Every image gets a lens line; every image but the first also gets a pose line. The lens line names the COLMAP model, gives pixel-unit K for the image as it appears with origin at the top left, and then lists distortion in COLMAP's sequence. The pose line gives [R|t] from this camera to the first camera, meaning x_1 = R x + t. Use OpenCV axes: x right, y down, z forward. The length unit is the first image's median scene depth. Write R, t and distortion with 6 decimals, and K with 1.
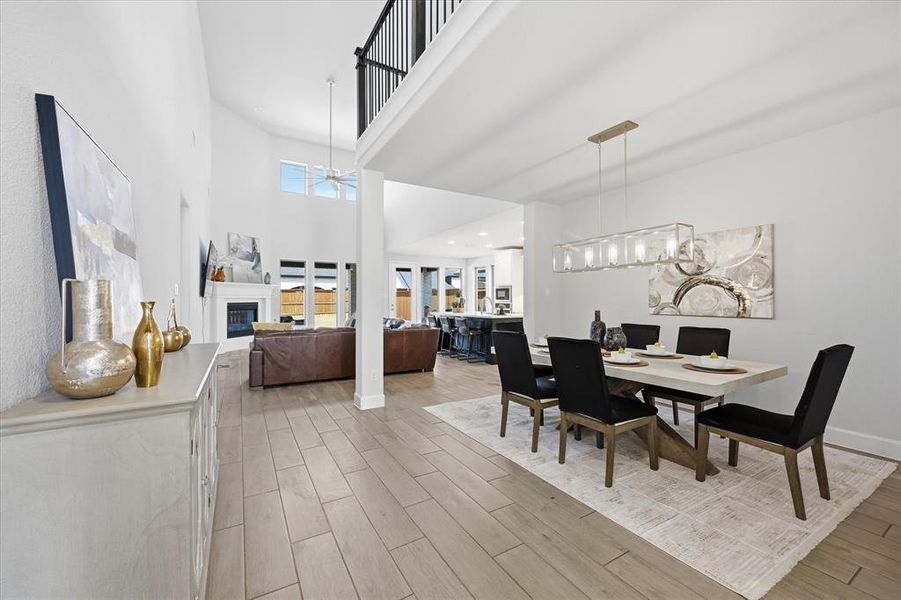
lens RADIAL K [[362.2, 0, 449.9], [0, 362.2, 292.3], [0, 0, 1]] dist [-0.000753, -0.000107]
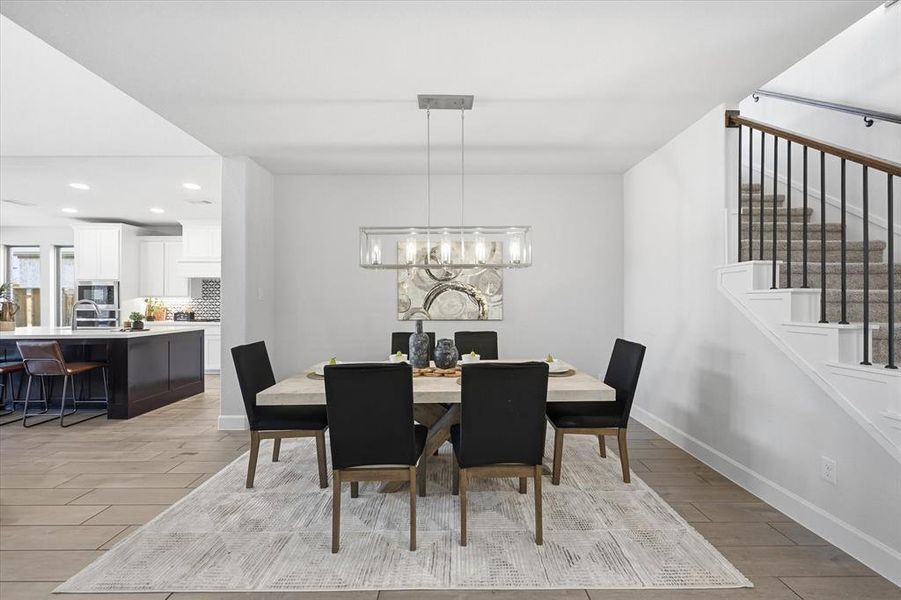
lens RADIAL K [[359.8, 0, 451.7], [0, 359.8, 299.8], [0, 0, 1]] dist [-0.000007, -0.000068]
pose [[0.500322, 0.004675, 0.865827, -0.097795], [-0.015797, 0.999868, 0.003730, 0.001257], [-0.865695, -0.015544, 0.500330, 0.223875]]
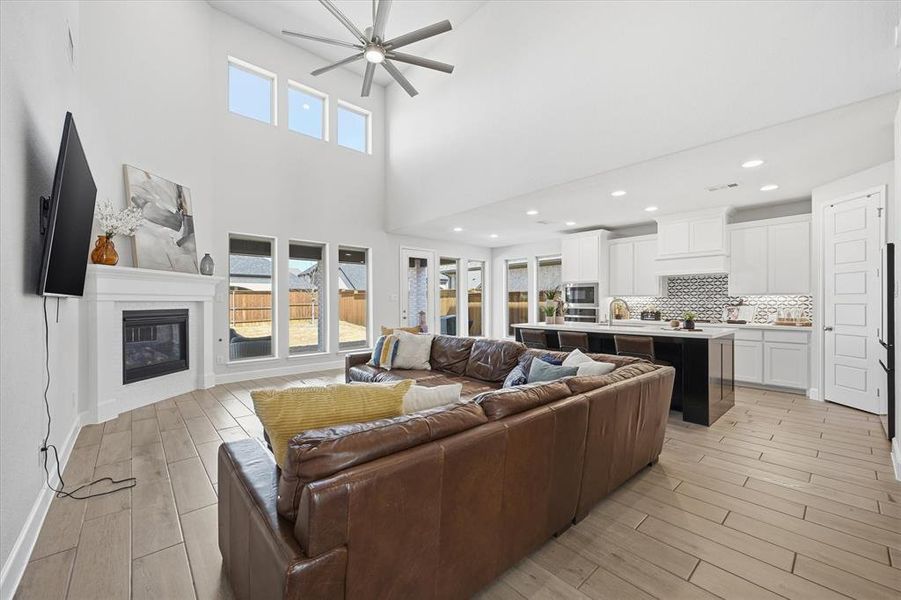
lens RADIAL K [[357.4, 0, 450.5], [0, 357.4, 300.0], [0, 0, 1]] dist [0.000949, 0.000087]
pose [[0.979831, 0.000606, 0.199825, -0.292127], [-0.003041, 0.999925, 0.011882, 0.008259], [-0.199803, -0.012250, 0.979760, 0.462011]]
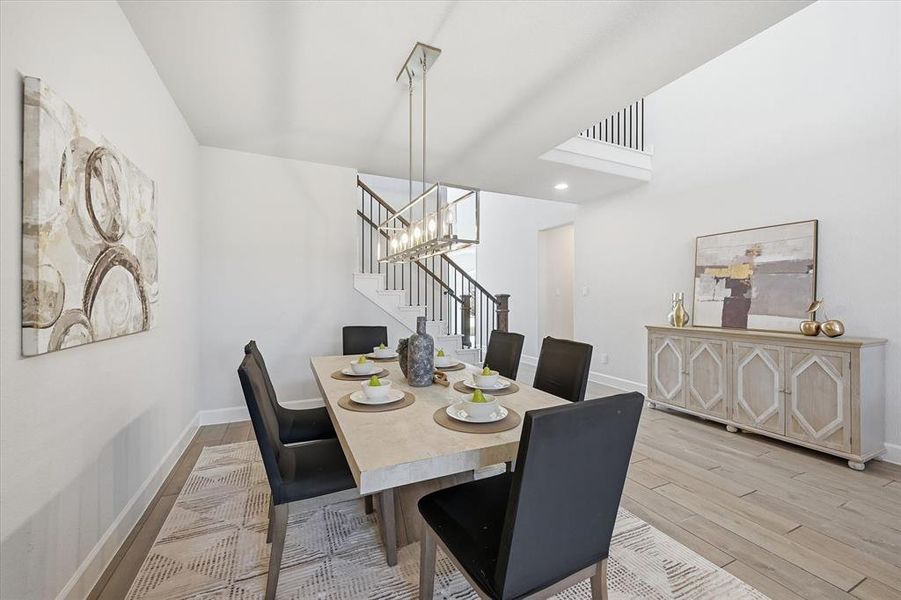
lens RADIAL K [[357.4, 0, 450.5], [0, 357.4, 300.0], [0, 0, 1]] dist [0.000949, 0.000087]
pose [[-0.994947, 0.003649, 0.100336, 0.121514], [0.002159, 0.999886, -0.014953, 0.013235], [-0.100379, -0.014661, -0.994841, 0.656649]]
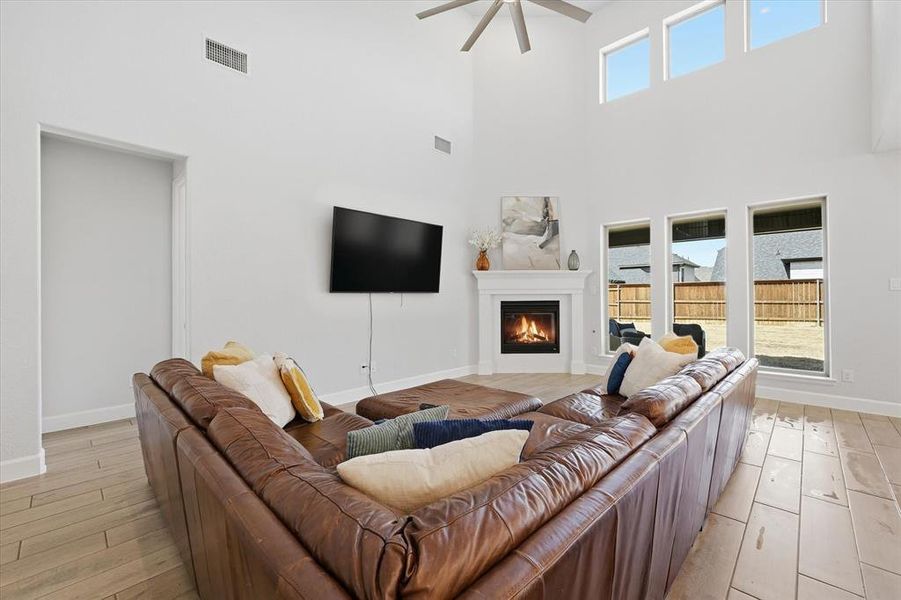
lens RADIAL K [[371.9, 0, 452.6], [0, 371.9, 296.7], [0, 0, 1]] dist [-0.000777, -0.000113]
pose [[0.271634, -0.000563, -0.962401, 0.034100], [0.020638, 0.999773, 0.005240, 0.015626], [0.962179, -0.021285, 0.271584, 0.745355]]
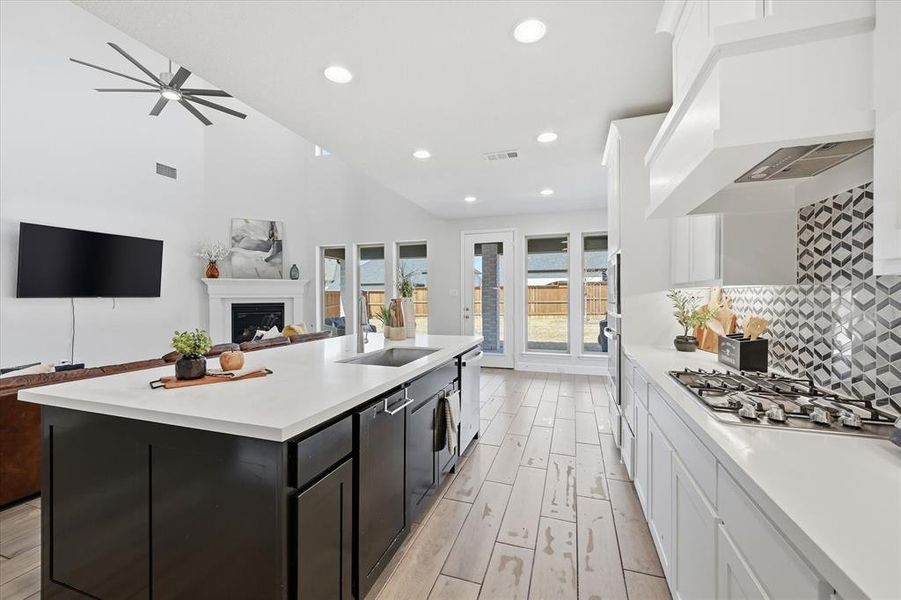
lens RADIAL K [[364.9, 0, 450.5], [0, 364.9, 298.6], [0, 0, 1]] dist [0.000782, 0.000337]
pose [[0.657005, 0.004258, -0.753874, 0.358543], [0.015880, 0.999684, 0.019486, 0.009695], [0.753719, -0.024774, 0.656730, 0.854013]]
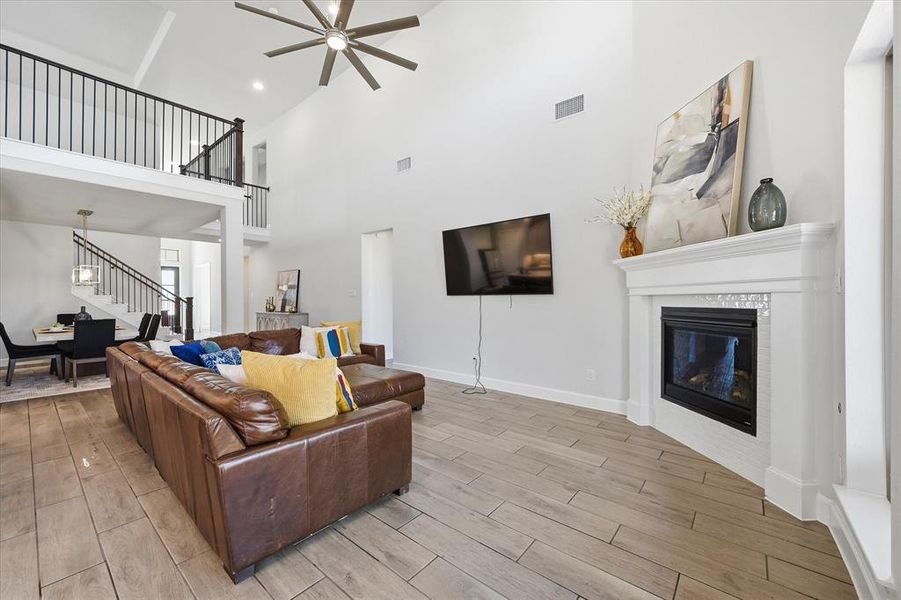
lens RADIAL K [[357.4, 0, 450.5], [0, 357.4, 300.0], [0, 0, 1]] dist [0.000949, 0.000087]
pose [[-0.940192, 0.004914, -0.340610, -0.276694], [0.010060, 0.999860, -0.013346, 0.025498], [0.340497, -0.015974, -0.940110, 1.326753]]
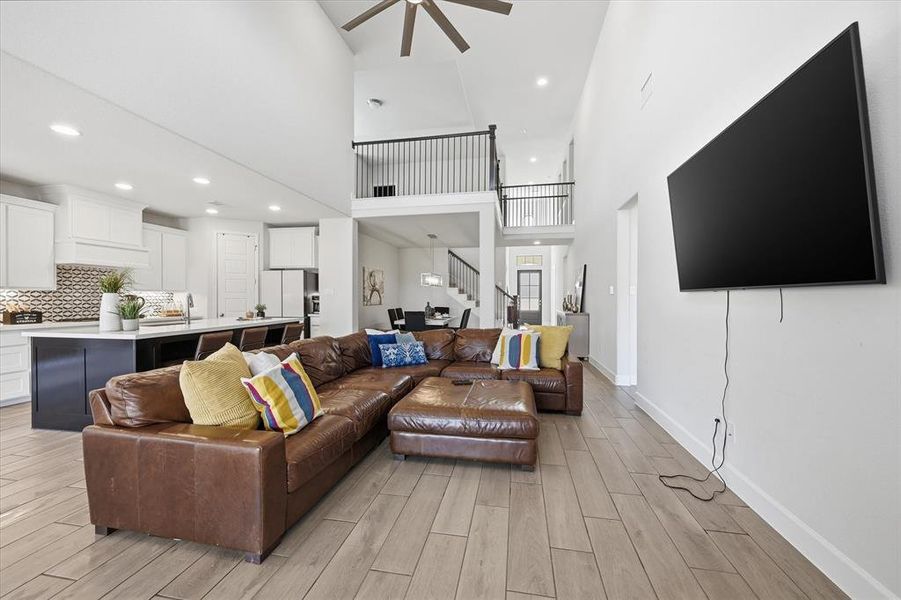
lens RADIAL K [[357.4, 0, 450.5], [0, 357.4, 300.0], [0, 0, 1]] dist [0.000949, 0.000087]
pose [[-0.753834, -0.002906, 0.657058, -0.549903], [-0.010243, 0.999921, -0.007330, 0.022296], [-0.656985, -0.012256, -0.753804, 1.136360]]
